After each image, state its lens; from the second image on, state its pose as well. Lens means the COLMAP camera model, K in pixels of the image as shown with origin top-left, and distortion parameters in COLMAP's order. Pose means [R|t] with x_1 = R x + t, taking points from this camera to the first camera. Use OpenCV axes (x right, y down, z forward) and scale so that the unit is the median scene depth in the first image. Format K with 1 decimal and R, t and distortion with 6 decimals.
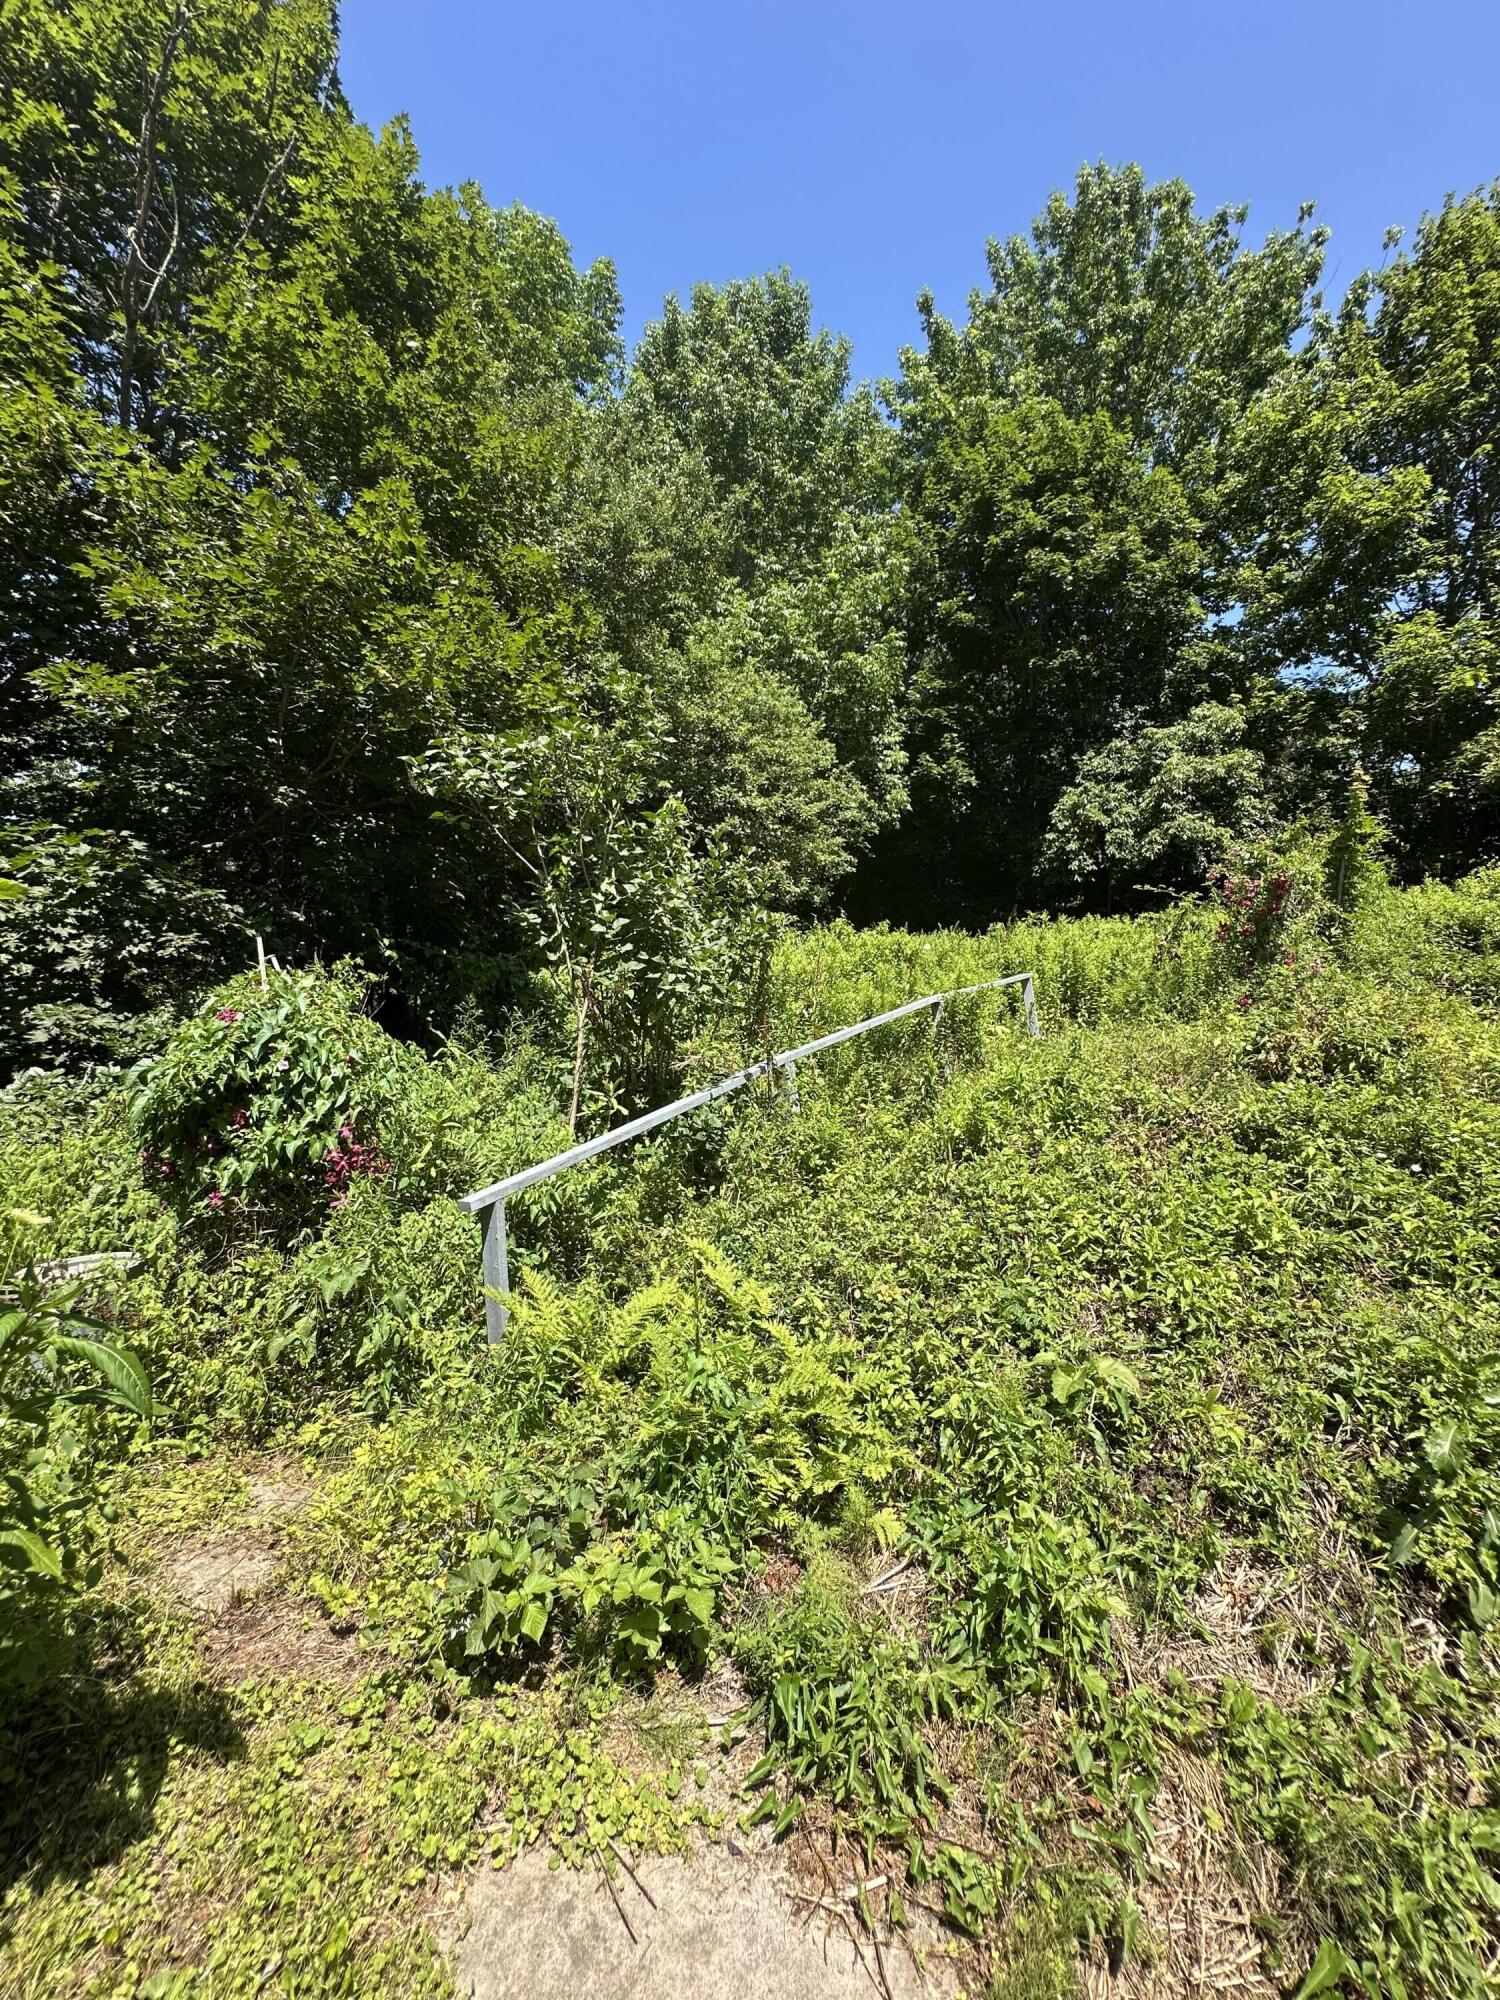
lens RADIAL K [[803.1, 0, 752.6], [0, 803.1, 1001.9], [0, 0, 1]] dist [-0.004826, 0.001082]
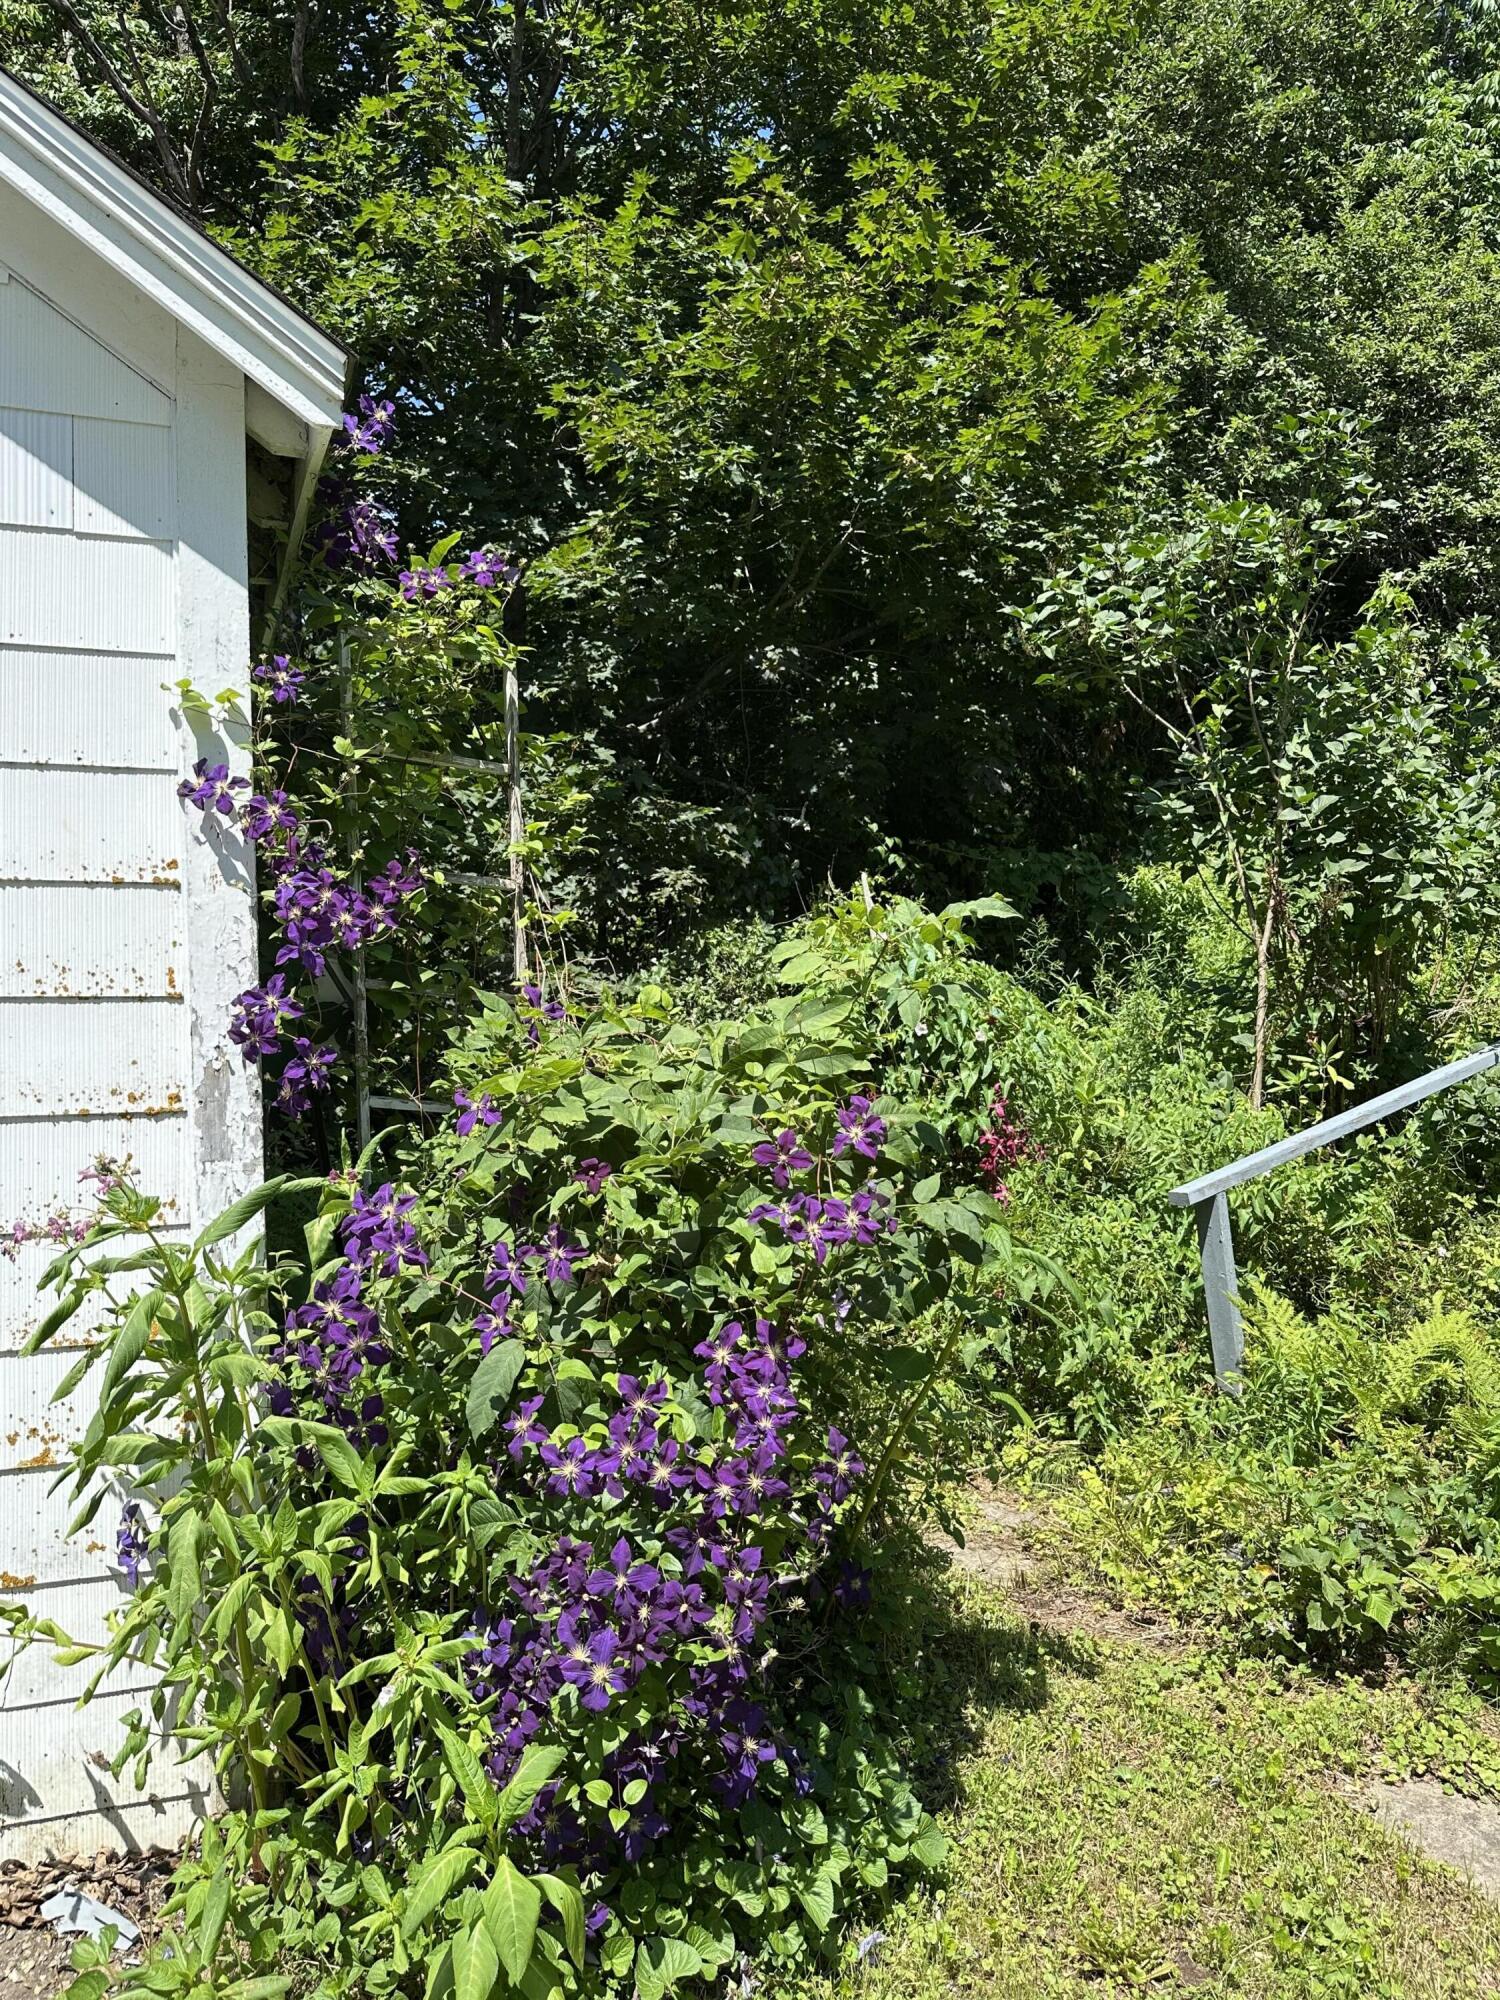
lens RADIAL K [[1498.8, 0, 743.9], [0, 1498.8, 990.7], [0, 0, 1]] dist [0.026601, -0.032203]
pose [[0.896554, -0.039054, -0.441210, -0.053546], [0.064246, 0.997037, 0.042296, -0.027773], [0.438251, -0.066267, 0.896406, -0.342697]]
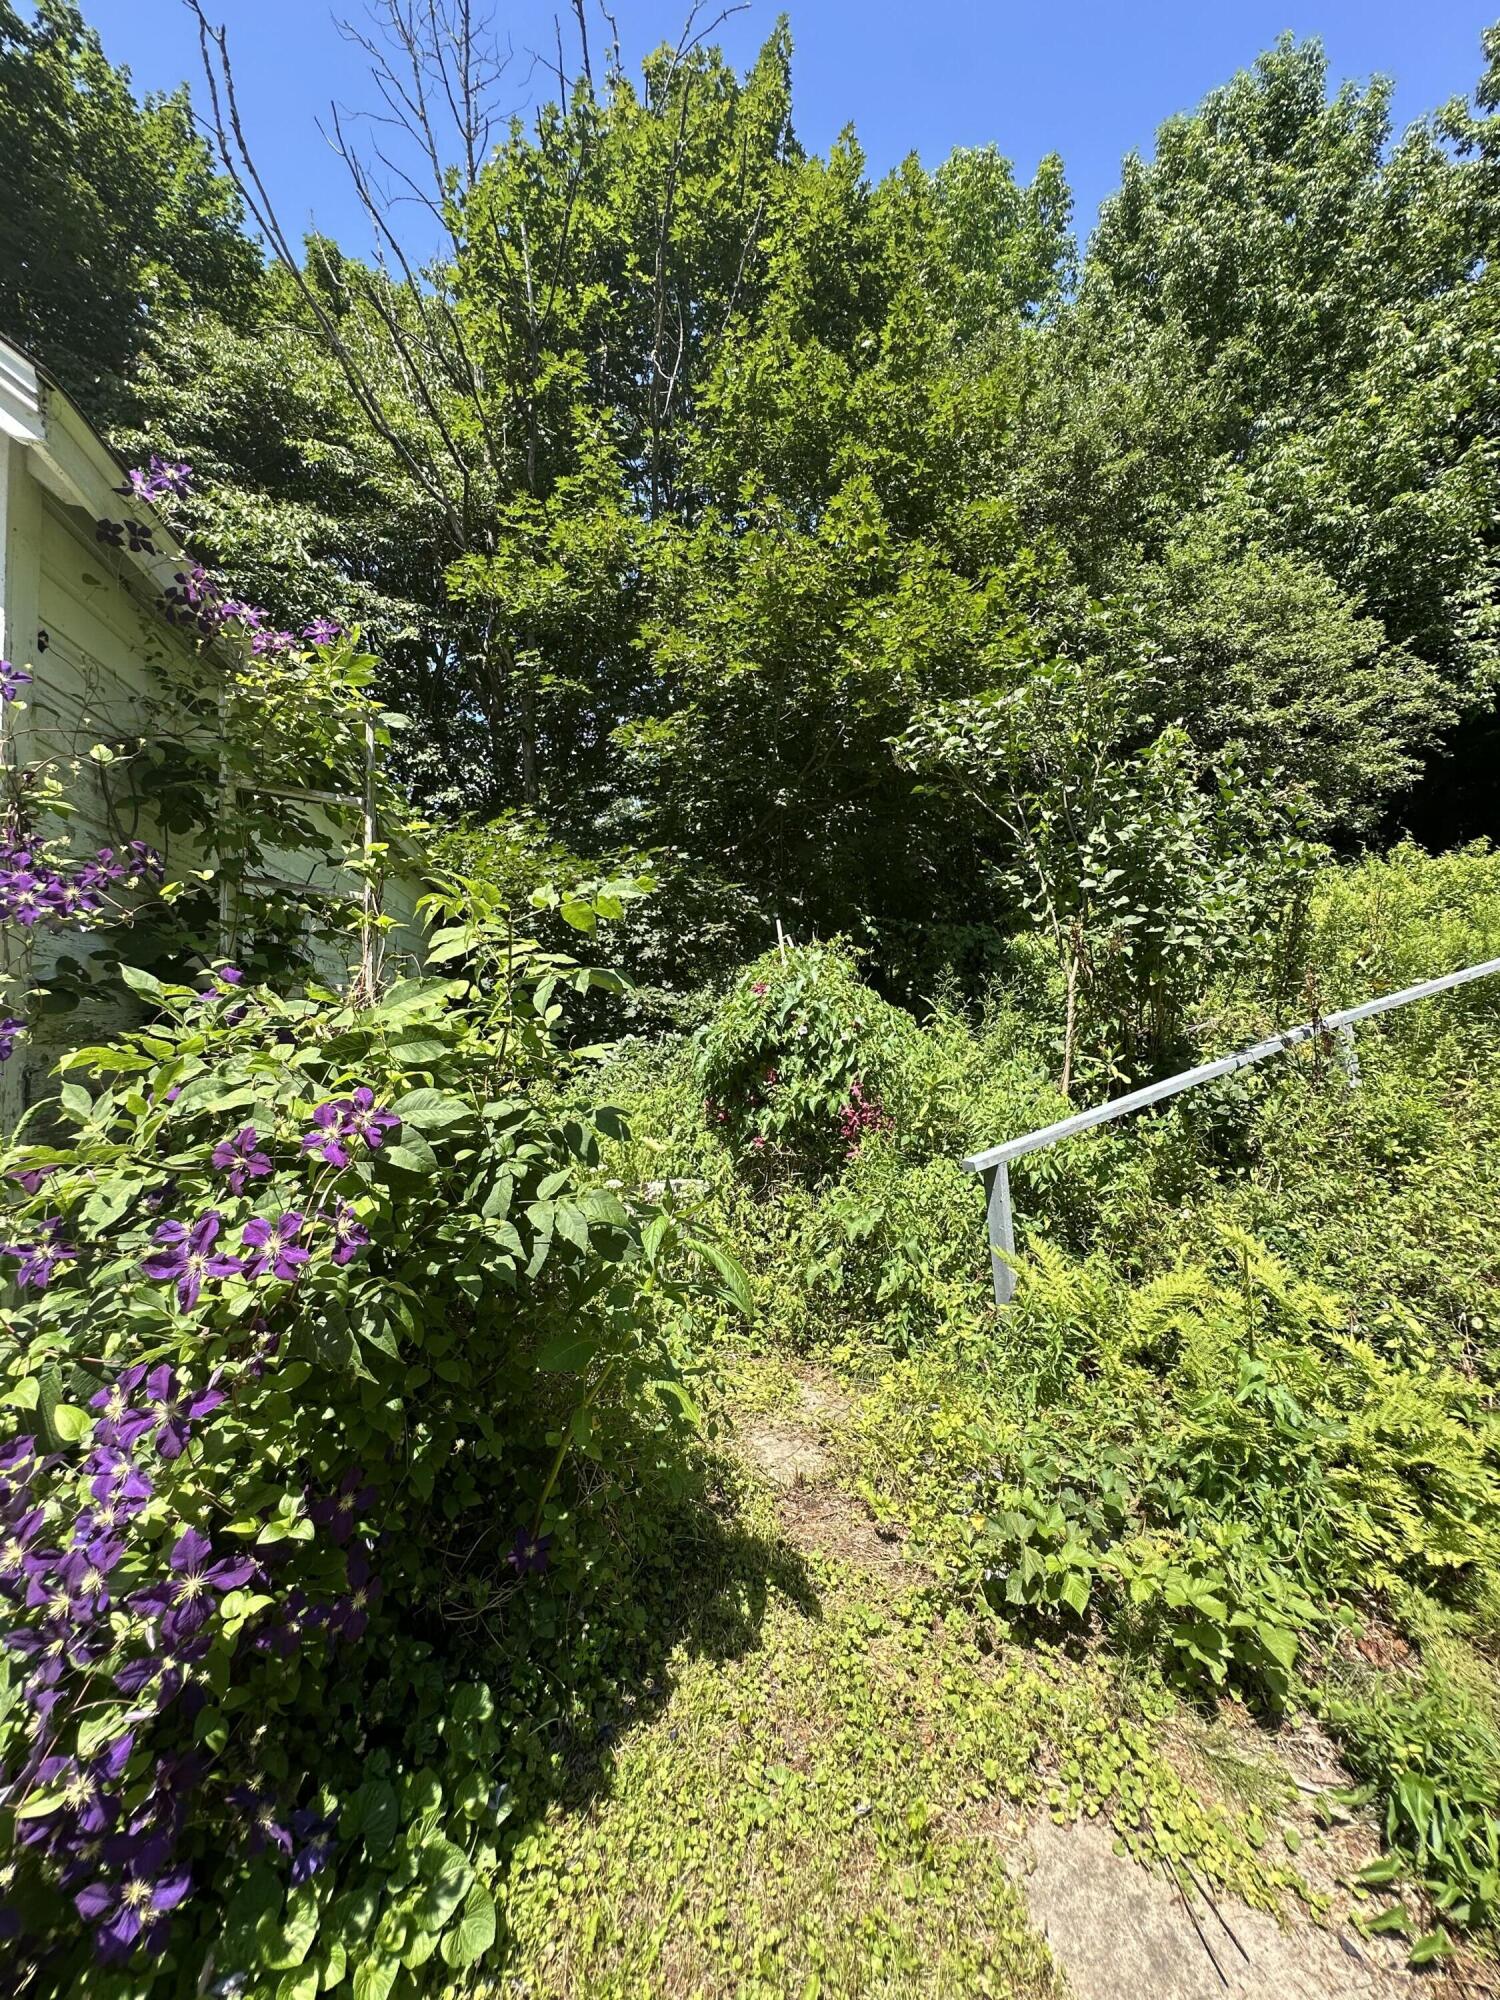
lens RADIAL K [[803.1, 0, 751.3], [0, 803.1, 1001.4], [0, 0, 1]] dist [-0.004826, 0.001082]
pose [[0.843292, -0.024877, -0.536879, -0.025683], [0.045165, 0.998675, 0.024668, 0.005098], [0.535554, -0.045050, 0.843298, -0.000381]]
